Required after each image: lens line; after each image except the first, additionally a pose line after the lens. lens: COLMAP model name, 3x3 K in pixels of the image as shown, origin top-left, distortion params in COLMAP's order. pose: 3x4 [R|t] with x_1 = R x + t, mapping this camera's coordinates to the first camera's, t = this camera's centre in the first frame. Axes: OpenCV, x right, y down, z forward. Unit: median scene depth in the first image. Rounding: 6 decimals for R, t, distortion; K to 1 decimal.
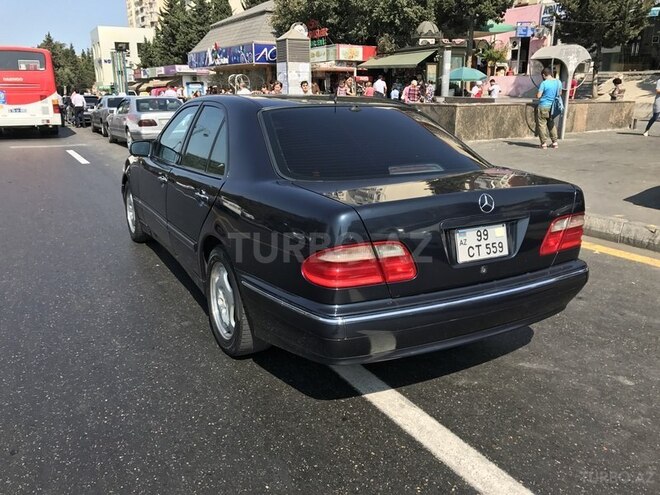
lens RADIAL K [[543.3, 0, 330.0], [0, 543.3, 247.5], [0, 0, 1]] dist [0.010978, -0.003963]
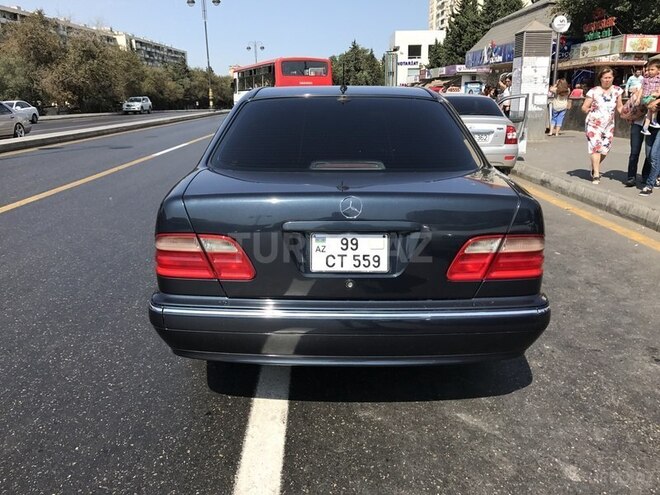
lens RADIAL K [[543.3, 0, 330.0], [0, 543.3, 247.5], [0, 0, 1]] dist [0.010978, -0.003963]
pose [[0.874499, 0.126550, -0.468227, 0.052184], [-0.126654, 0.991449, 0.031413, -0.003195], [0.468198, 0.031832, 0.883050, 0.018706]]
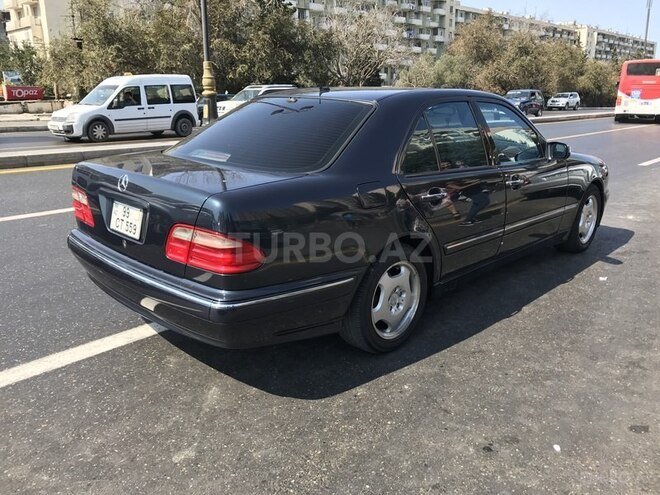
lens RADIAL K [[543.3, 0, 330.0], [0, 543.3, 247.5], [0, 0, 1]] dist [0.010978, -0.003963]
pose [[0.296259, 0.269402, -0.916326, 0.114430], [-0.267497, 0.944404, 0.191173, -0.022132], [0.916884, 0.188477, 0.351852, 0.080344]]
